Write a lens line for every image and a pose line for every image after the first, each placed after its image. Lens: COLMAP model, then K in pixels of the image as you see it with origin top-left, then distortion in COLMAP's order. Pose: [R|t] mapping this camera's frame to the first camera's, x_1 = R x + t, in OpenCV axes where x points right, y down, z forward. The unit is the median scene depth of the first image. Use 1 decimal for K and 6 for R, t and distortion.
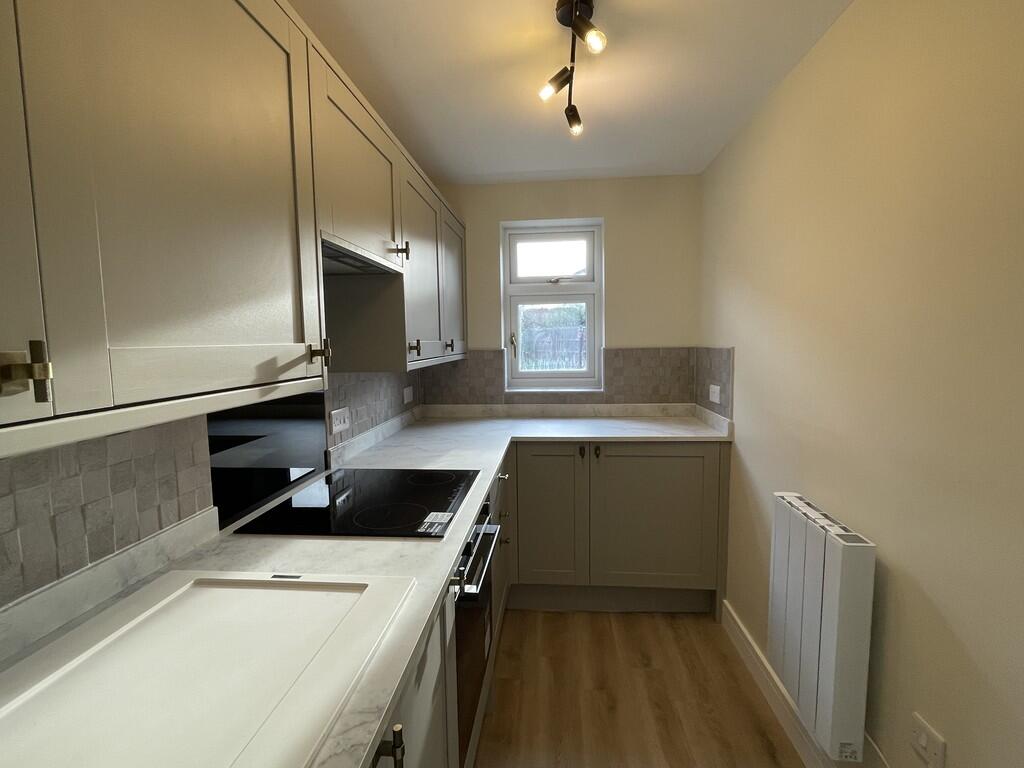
lens RADIAL K [[498.8, 0, 512.0], [0, 498.8, 384.0], [0, 0, 1]] dist [-0.000609, 0.000369]
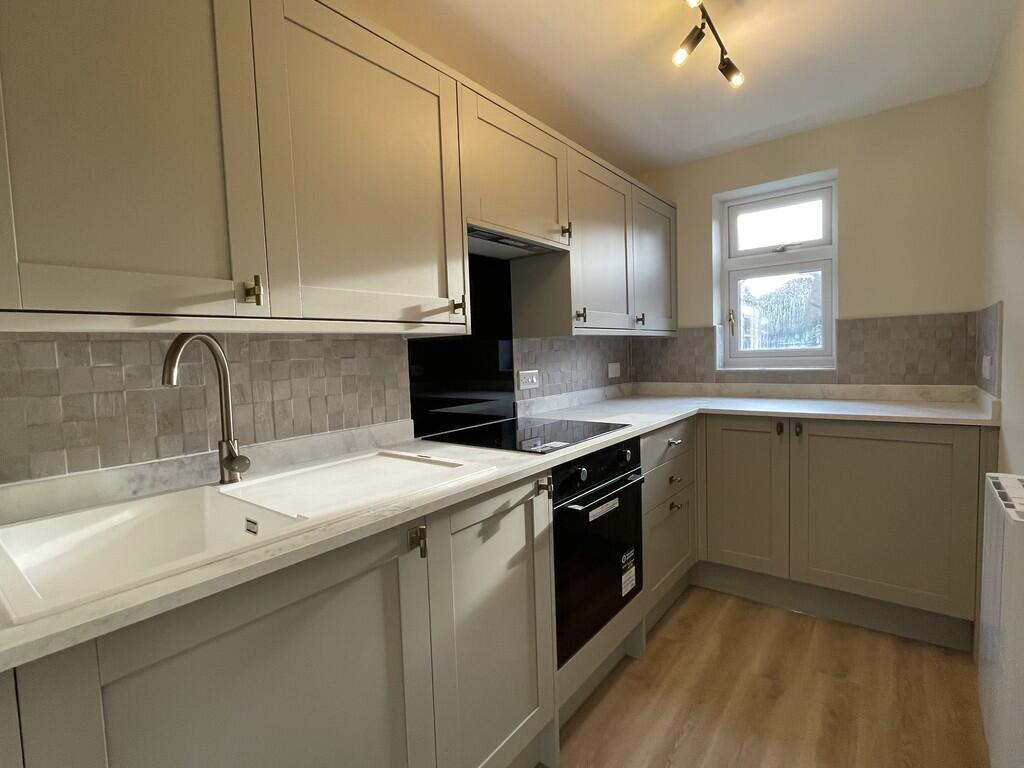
lens RADIAL K [[498.8, 0, 512.0], [0, 498.8, 384.0], [0, 0, 1]] dist [-0.000609, 0.000369]
pose [[0.839568, 0.020568, -0.542865, 0.222640], [-0.027140, 0.999623, -0.004099, 0.071129], [0.542576, 0.018175, 0.839810, -0.033321]]
